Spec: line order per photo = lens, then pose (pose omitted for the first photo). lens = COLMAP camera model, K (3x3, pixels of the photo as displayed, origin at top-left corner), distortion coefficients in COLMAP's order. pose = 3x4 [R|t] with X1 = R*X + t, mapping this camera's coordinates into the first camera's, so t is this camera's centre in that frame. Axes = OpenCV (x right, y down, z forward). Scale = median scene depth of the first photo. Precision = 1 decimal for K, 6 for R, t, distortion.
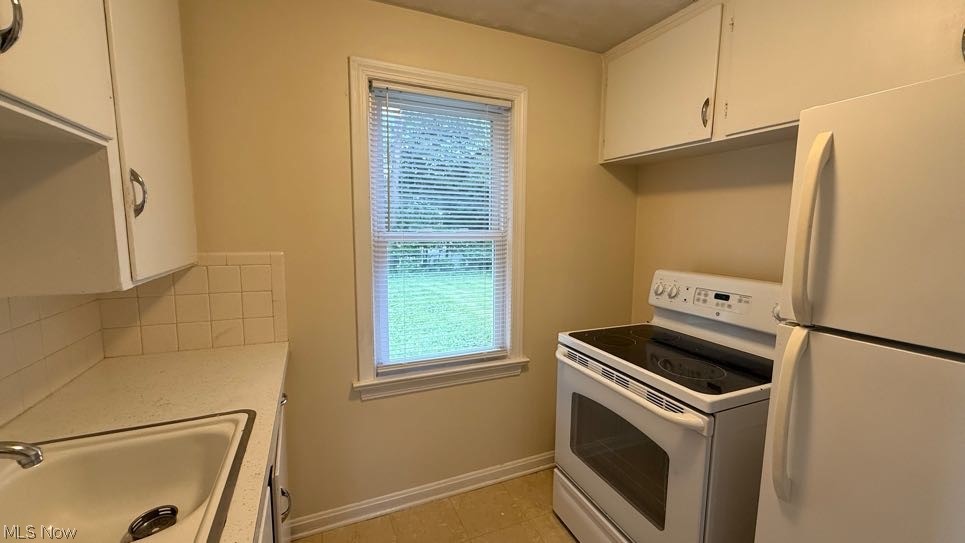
lens RADIAL K [[384.4, 0, 479.2], [0, 384.4, 271.5], [0, 0, 1]] dist [-0.000696, 0.000328]
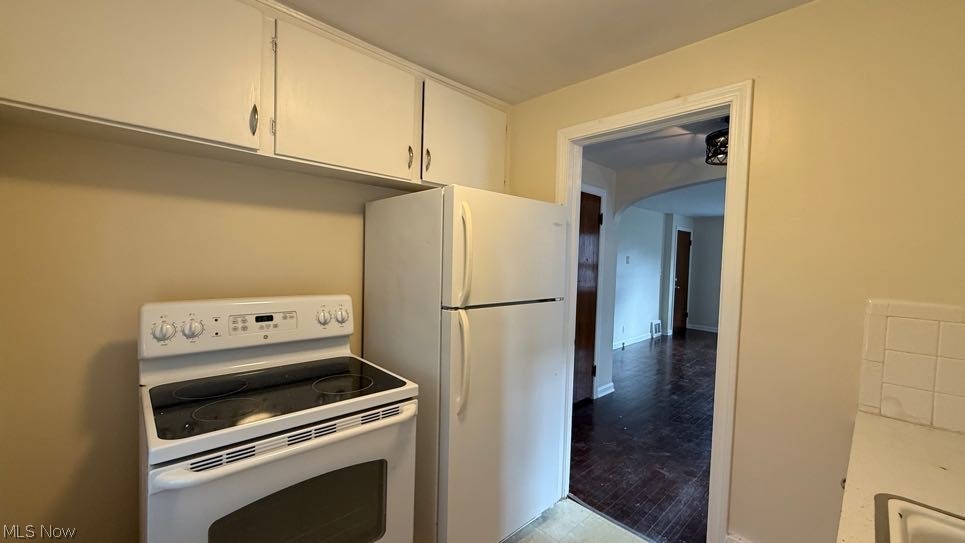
lens RADIAL K [[384.4, 0, 479.2], [0, 384.4, 271.5], [0, 0, 1]] dist [-0.000696, 0.000328]
pose [[-0.346910, -0.055767, 0.936239, -0.429770], [0.071697, 0.993733, 0.085758, -0.091157], [-0.935154, 0.096876, -0.340738, 0.782038]]
